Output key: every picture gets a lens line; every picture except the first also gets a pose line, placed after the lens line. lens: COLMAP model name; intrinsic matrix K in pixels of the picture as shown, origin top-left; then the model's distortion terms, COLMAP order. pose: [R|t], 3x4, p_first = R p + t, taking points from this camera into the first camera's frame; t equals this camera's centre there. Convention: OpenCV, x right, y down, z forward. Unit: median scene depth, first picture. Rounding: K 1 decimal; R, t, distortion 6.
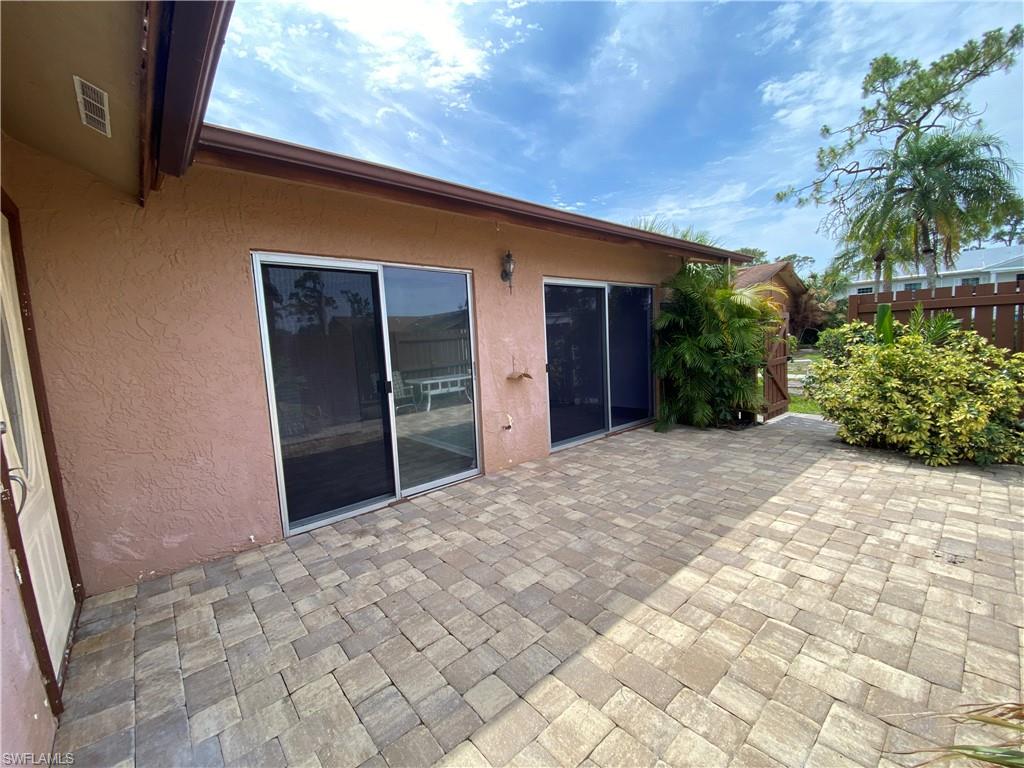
lens RADIAL K [[414.1, 0, 509.5], [0, 414.1, 383.2], [0, 0, 1]] dist [0.016411, -0.015918]
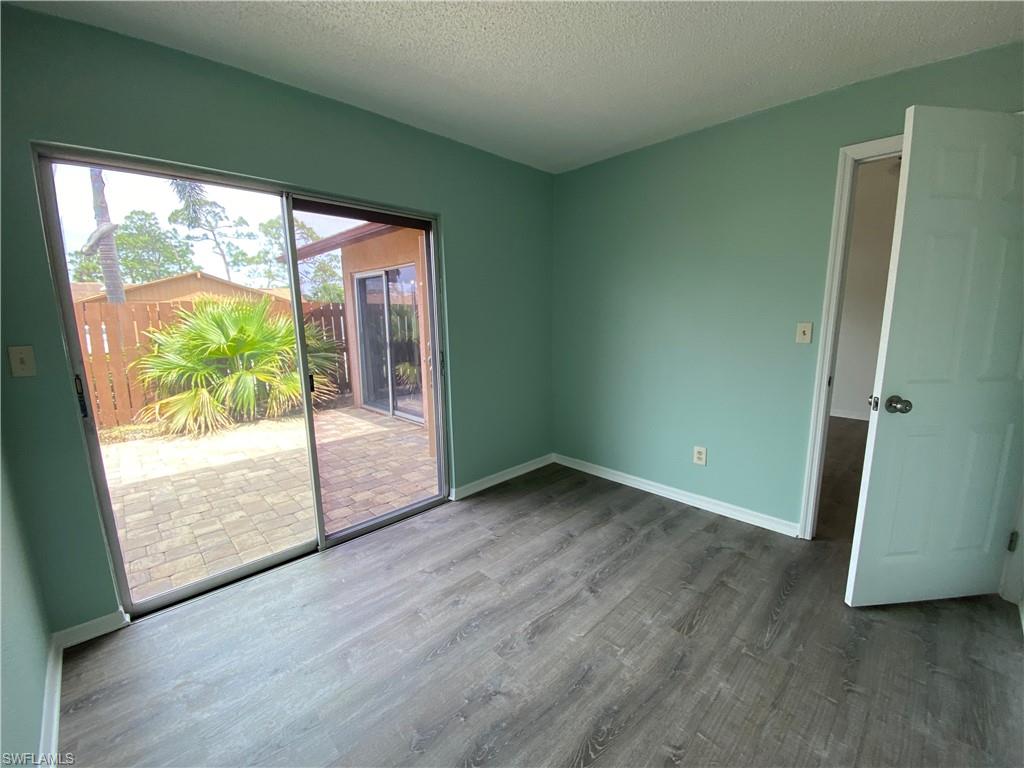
lens RADIAL K [[414.1, 0, 507.7], [0, 414.1, 391.6], [0, 0, 1]] dist [0.016411, -0.015918]
pose [[-0.996958, 0.073313, -0.026439, -0.564668], [0.062678, 0.955862, 0.287052, -0.143938], [0.046316, 0.284522, -0.957550, 1.559773]]
